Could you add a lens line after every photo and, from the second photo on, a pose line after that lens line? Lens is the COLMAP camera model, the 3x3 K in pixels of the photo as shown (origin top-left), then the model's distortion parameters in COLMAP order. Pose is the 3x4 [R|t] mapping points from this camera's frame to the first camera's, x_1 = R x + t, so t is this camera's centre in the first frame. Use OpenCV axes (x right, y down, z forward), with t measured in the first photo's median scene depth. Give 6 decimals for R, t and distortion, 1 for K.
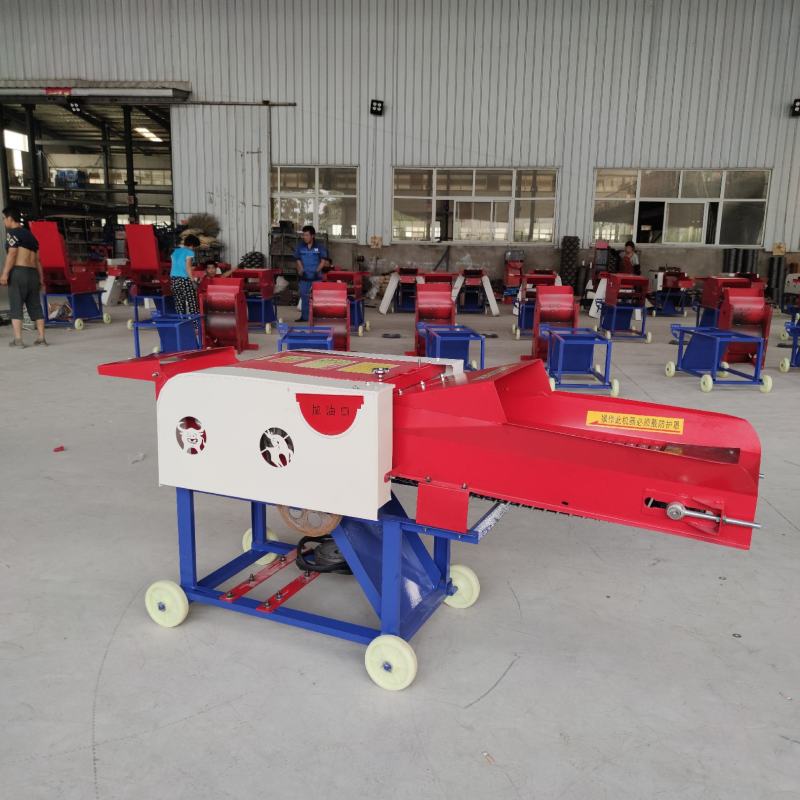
lens RADIAL K [[767.5, 0, 400.0], [0, 767.5, 400.0], [0, 0, 1]] dist [0.082261, -0.080503]
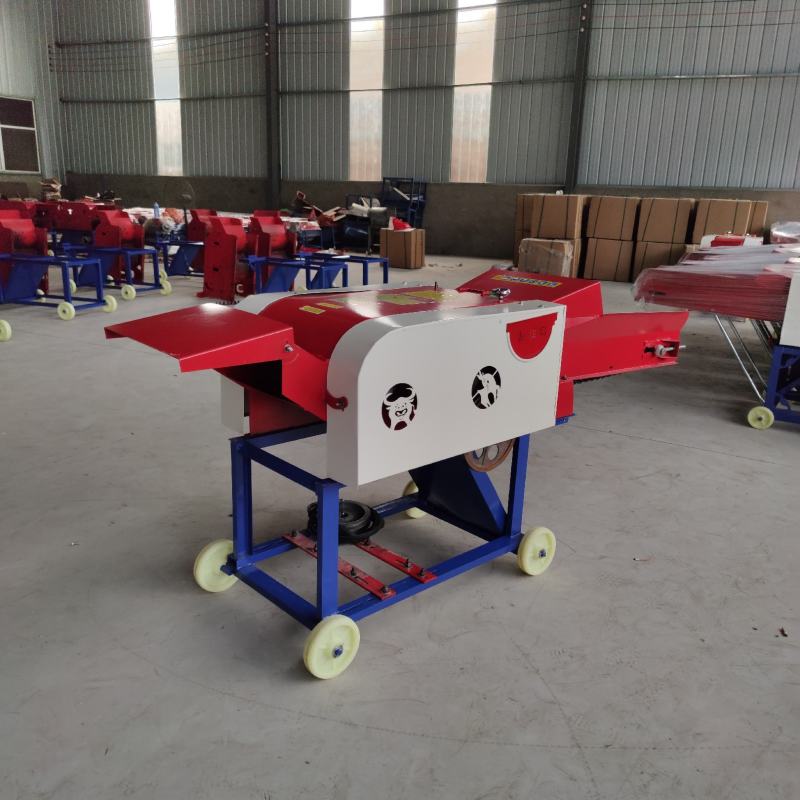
lens RADIAL K [[767.5, 0, 400.0], [0, 767.5, 400.0], [0, 0, 1]] dist [0.082261, -0.080503]
pose [[0.368866, -0.244286, 0.896807, -0.981820], [0.156353, 0.967404, 0.199207, -0.118525], [-0.916238, 0.066738, 0.395037, 0.691754]]
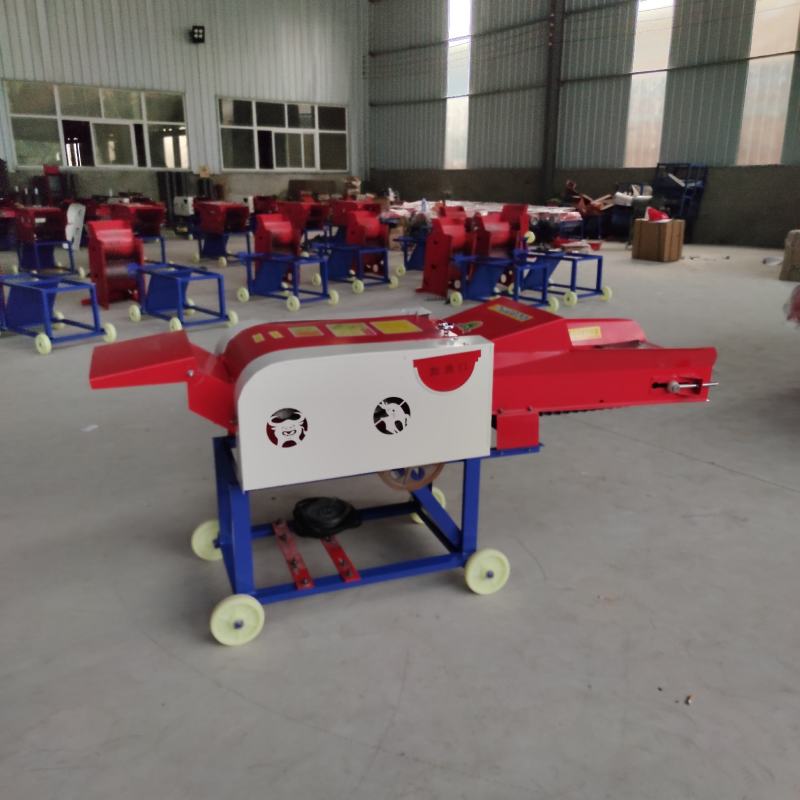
lens RADIAL K [[774.9, 0, 404.4], [0, 774.9, 385.7], [0, 0, 1]] dist [0.068531, -0.023196]
pose [[0.700967, -0.206833, 0.682543, -0.805295], [0.149471, 0.978375, 0.142974, -0.117391], [-0.697354, 0.001801, 0.716724, 0.231086]]
